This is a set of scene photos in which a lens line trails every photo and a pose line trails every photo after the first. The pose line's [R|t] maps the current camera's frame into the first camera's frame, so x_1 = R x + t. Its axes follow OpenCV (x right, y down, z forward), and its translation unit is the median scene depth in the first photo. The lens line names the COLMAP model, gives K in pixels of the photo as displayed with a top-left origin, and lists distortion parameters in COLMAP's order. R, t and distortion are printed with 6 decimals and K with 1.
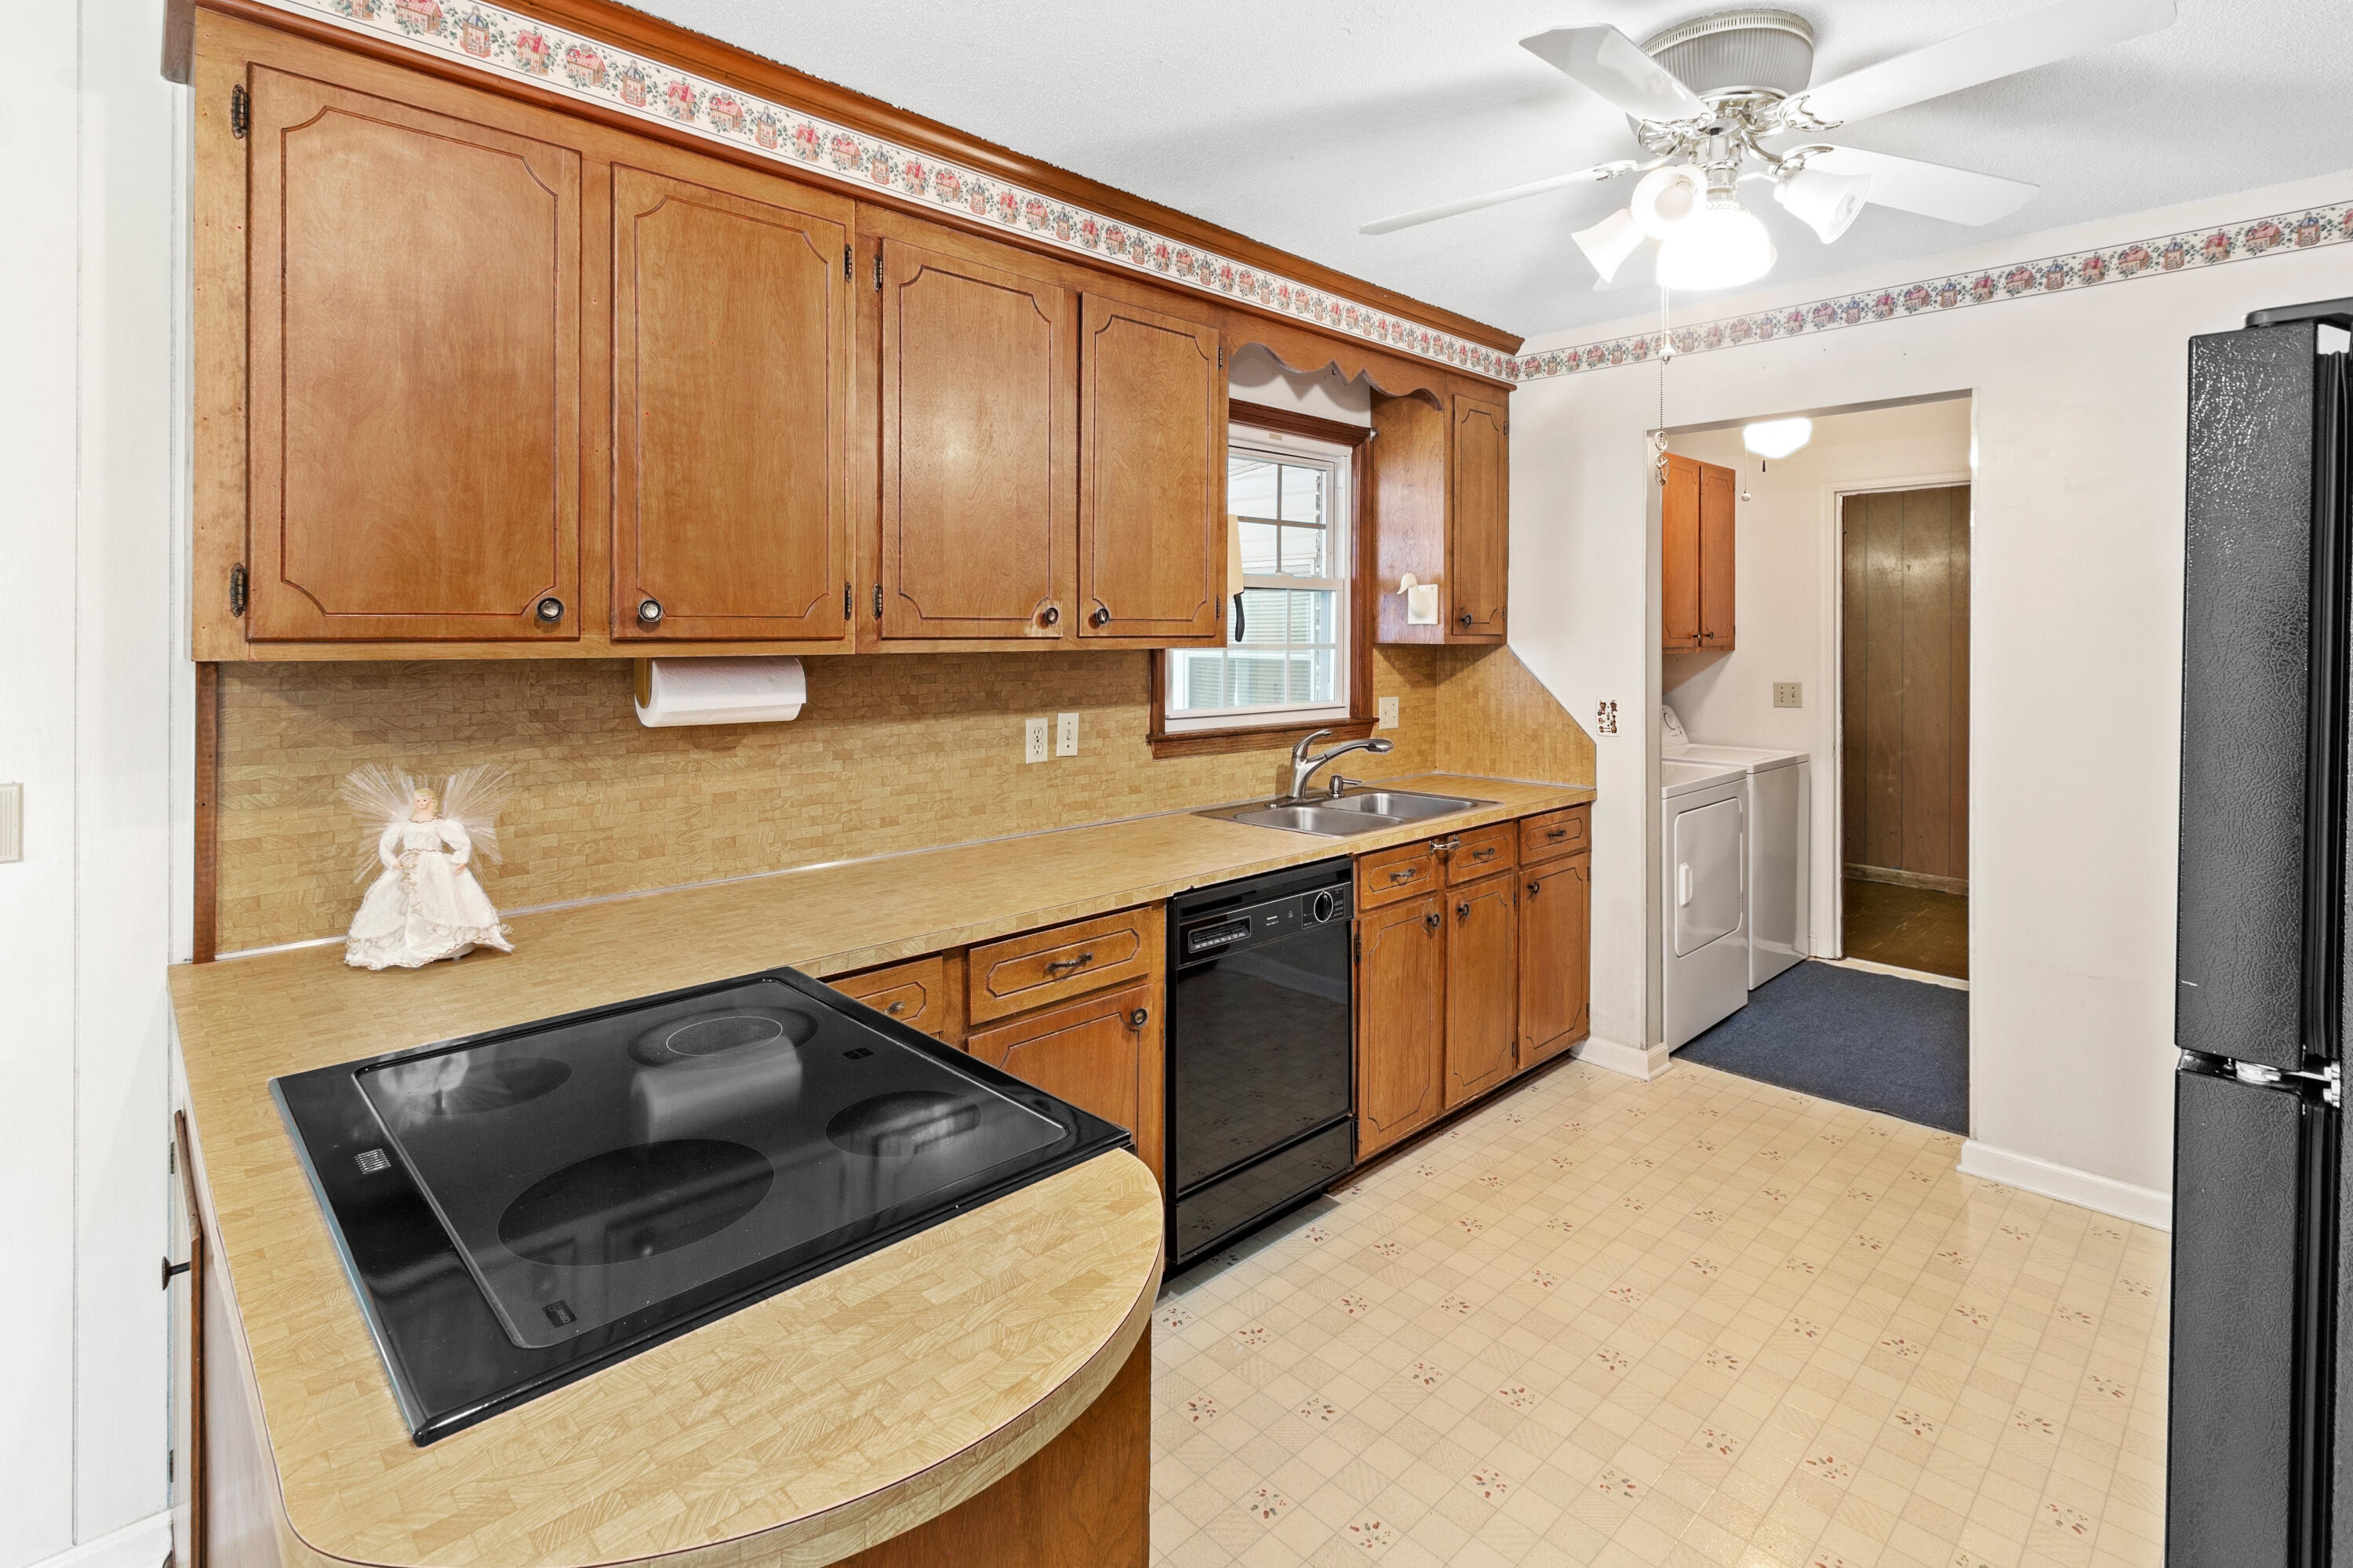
lens RADIAL K [[1115.3, 0, 1179.1], [0, 1115.3, 618.0], [0, 0, 1]] dist [-0.001999, 0.001368]
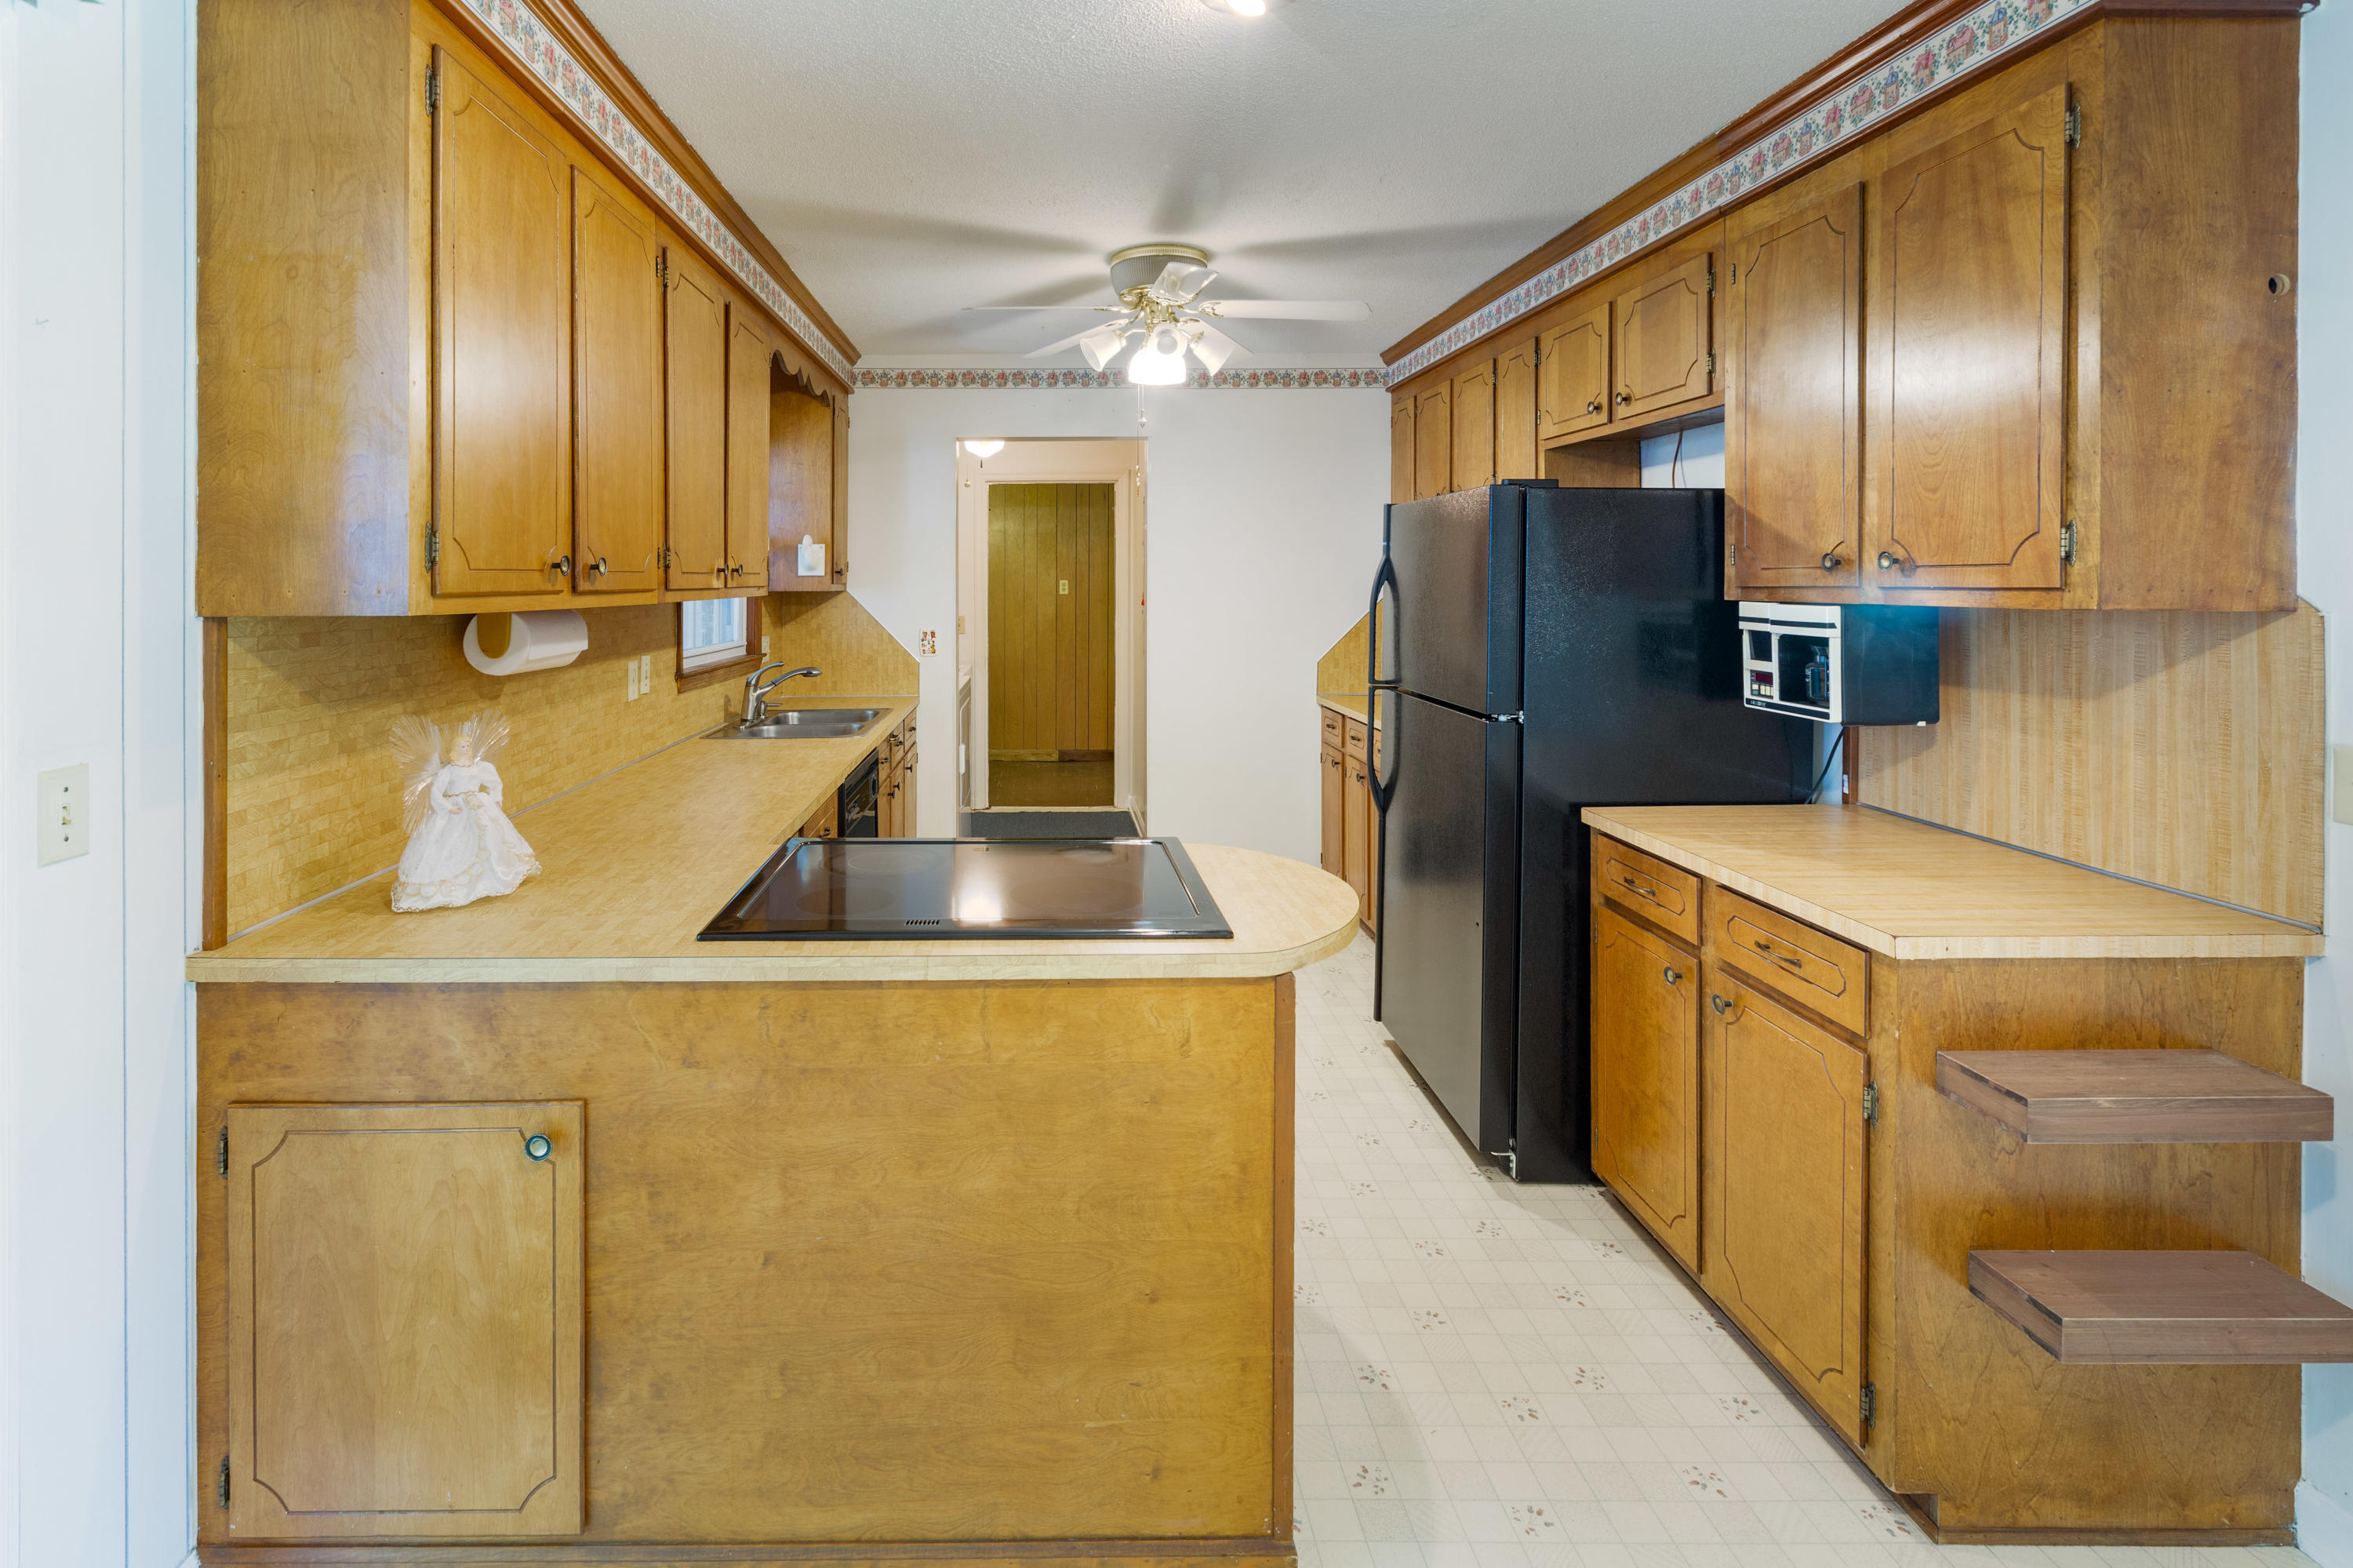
lens RADIAL K [[1115.3, 0, 1047.0], [0, 1115.3, 570.9], [0, 0, 1]] dist [-0.001999, 0.001368]
pose [[0.697136, 0.000616, 0.716939, -0.602691], [-0.003049, 0.999993, 0.002105, -0.003590], [-0.716933, -0.003653, 0.697133, -0.076289]]
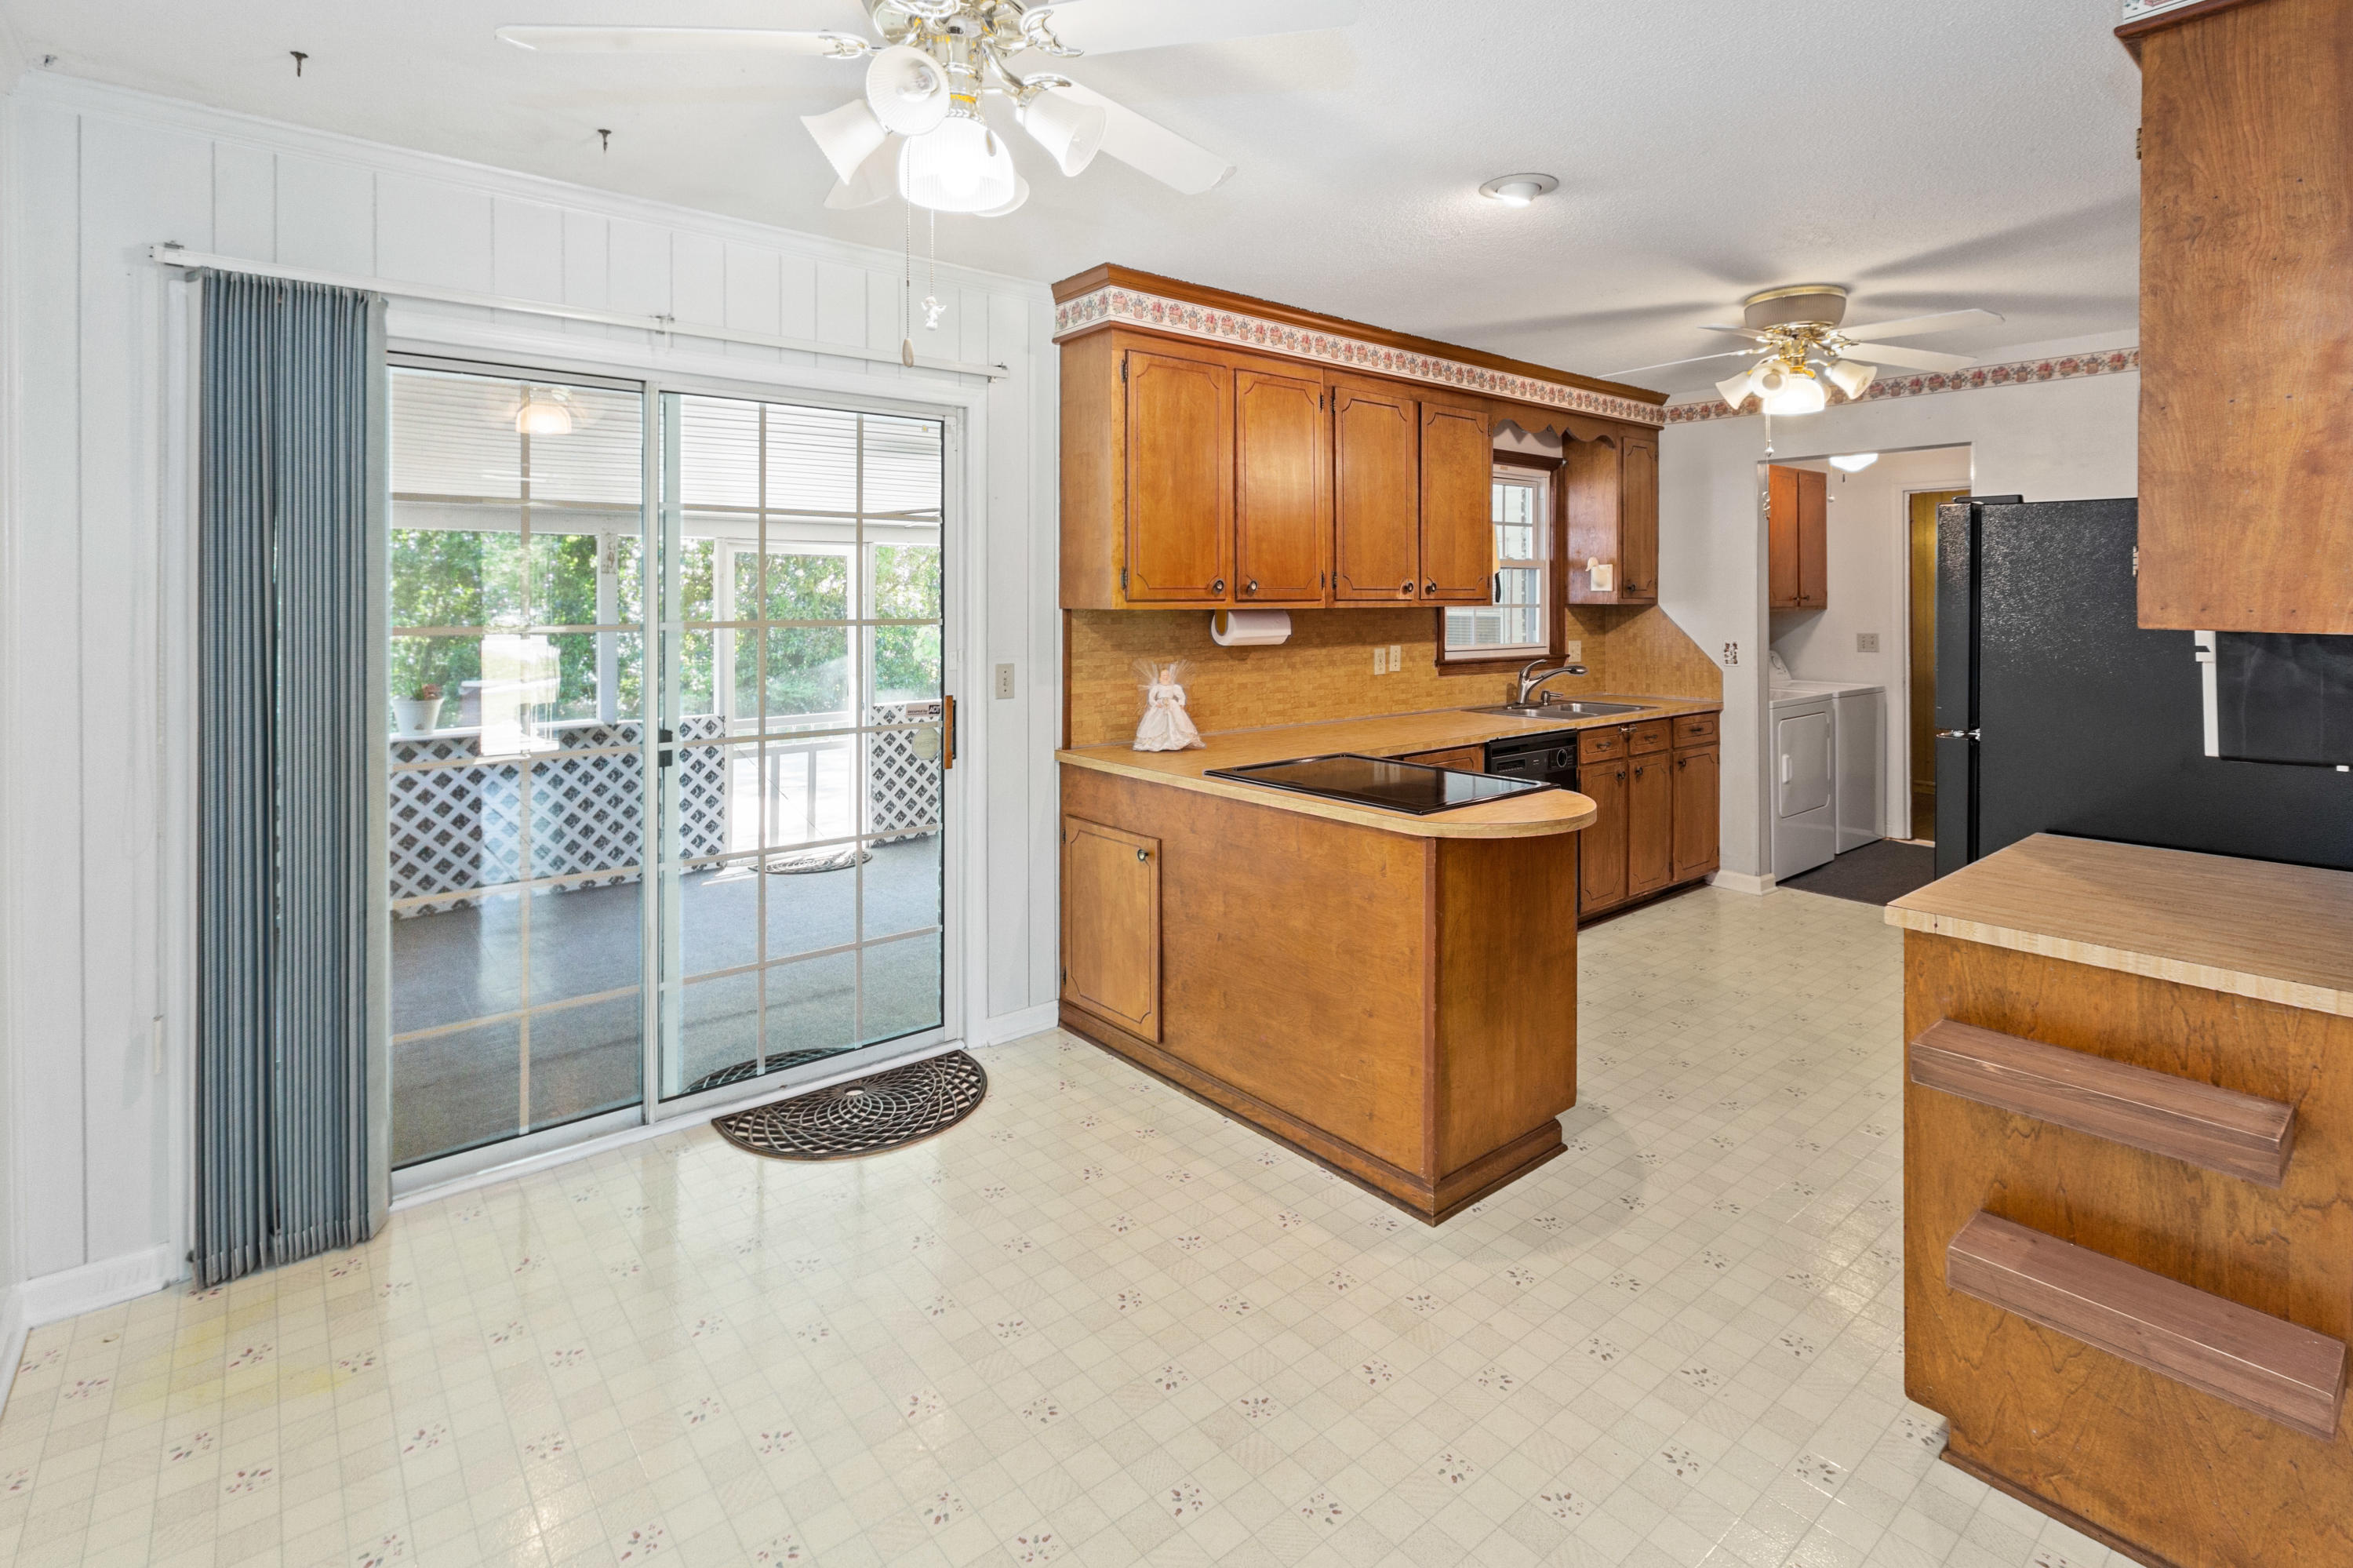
lens RADIAL K [[1115.3, 0, 1173.3], [0, 1115.3, 572.5], [0, 0, 1]] dist [-0.001999, 0.001368]
pose [[0.996418, -0.002989, -0.084506, -0.276528], [0.002256, 0.999959, -0.008769, -0.008879], [0.084529, 0.008547, 0.996384, -0.652677]]
